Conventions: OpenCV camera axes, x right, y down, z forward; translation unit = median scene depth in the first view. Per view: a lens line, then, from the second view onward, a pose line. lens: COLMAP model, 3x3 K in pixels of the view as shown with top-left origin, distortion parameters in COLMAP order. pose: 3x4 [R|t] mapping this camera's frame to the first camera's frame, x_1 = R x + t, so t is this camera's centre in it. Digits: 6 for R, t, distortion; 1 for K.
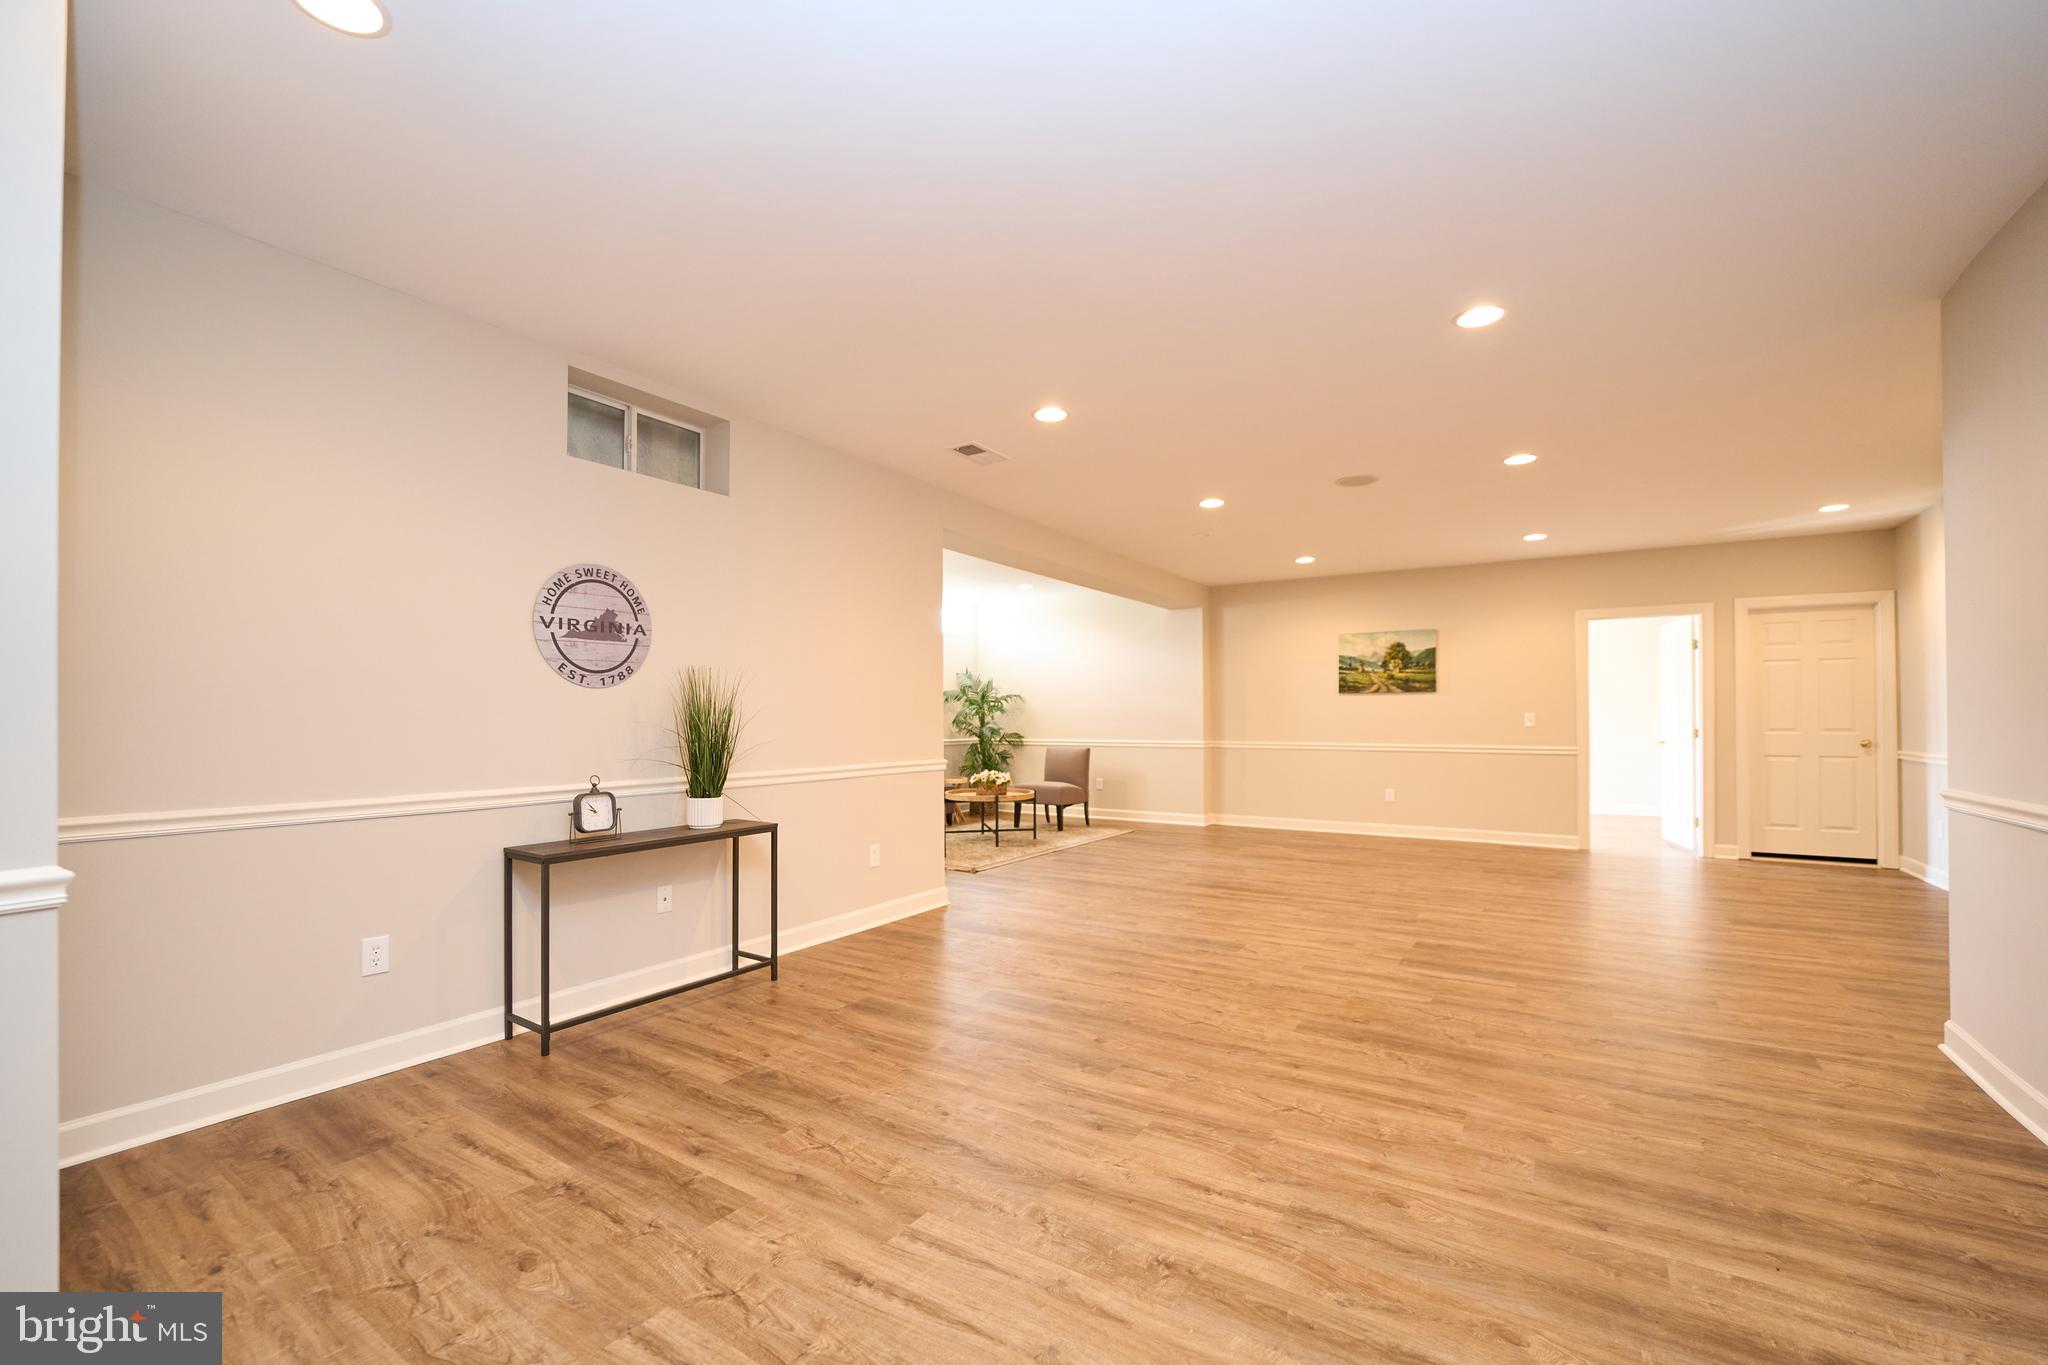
lens RADIAL K [[831.5, 0, 1041.6], [0, 831.5, 698.8], [0, 0, 1]] dist [-0.027018, 0.002032]
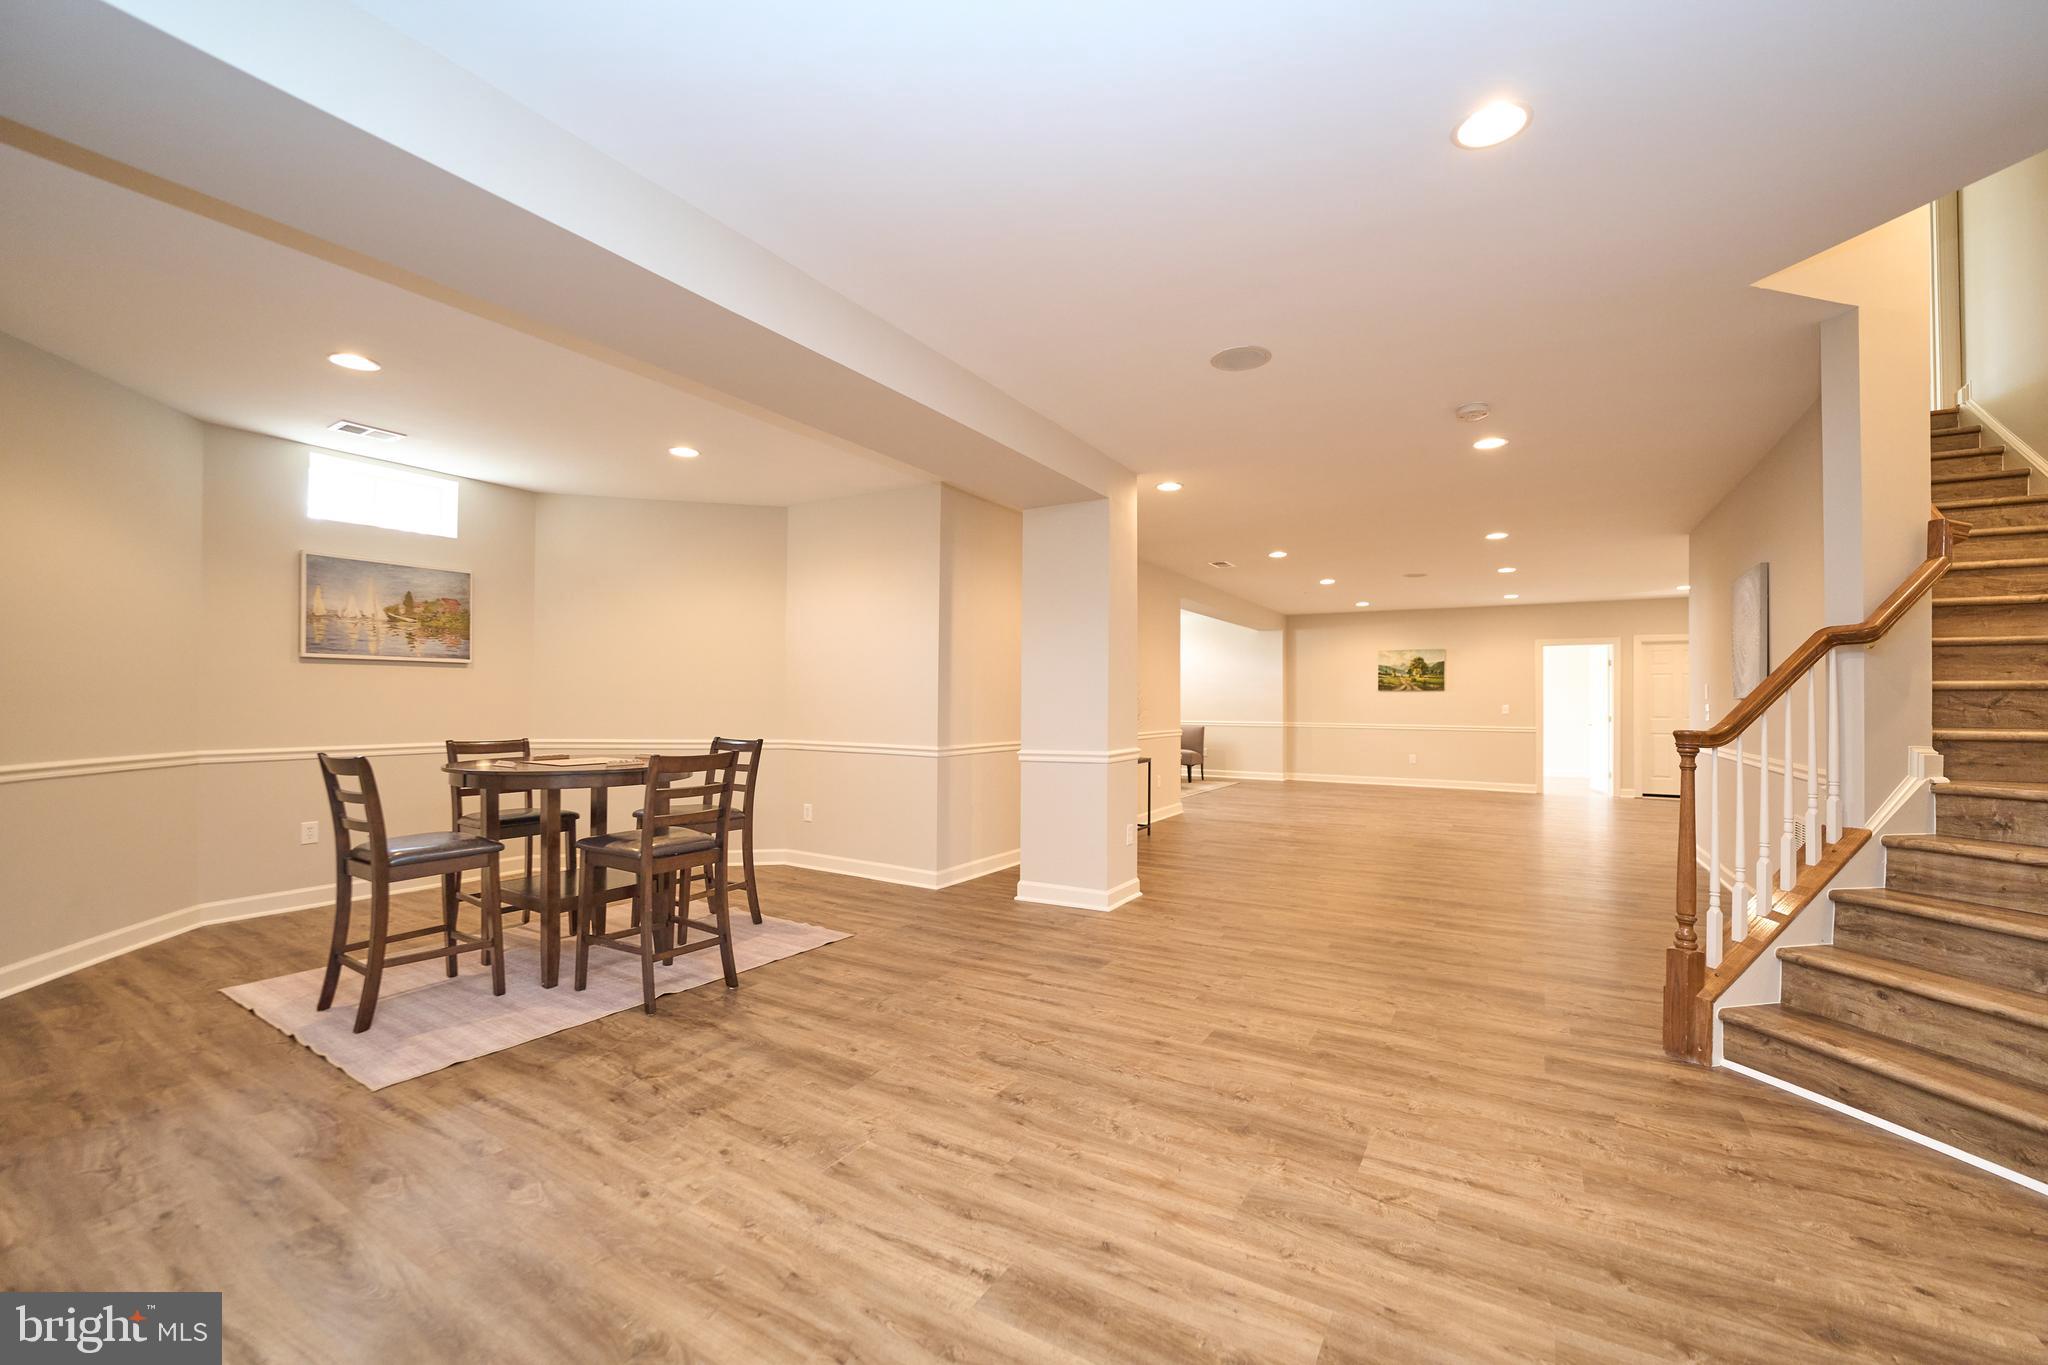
lens RADIAL K [[831.5, 0, 1030.9], [0, 831.5, 684.6], [0, 0, 1]] dist [-0.027018, 0.002032]
pose [[0.999361, 0.008481, 0.034717, -0.320854], [-0.008472, 0.999964, -0.000425, -0.011778], [-0.034720, 0.000131, 0.999397, -0.469170]]
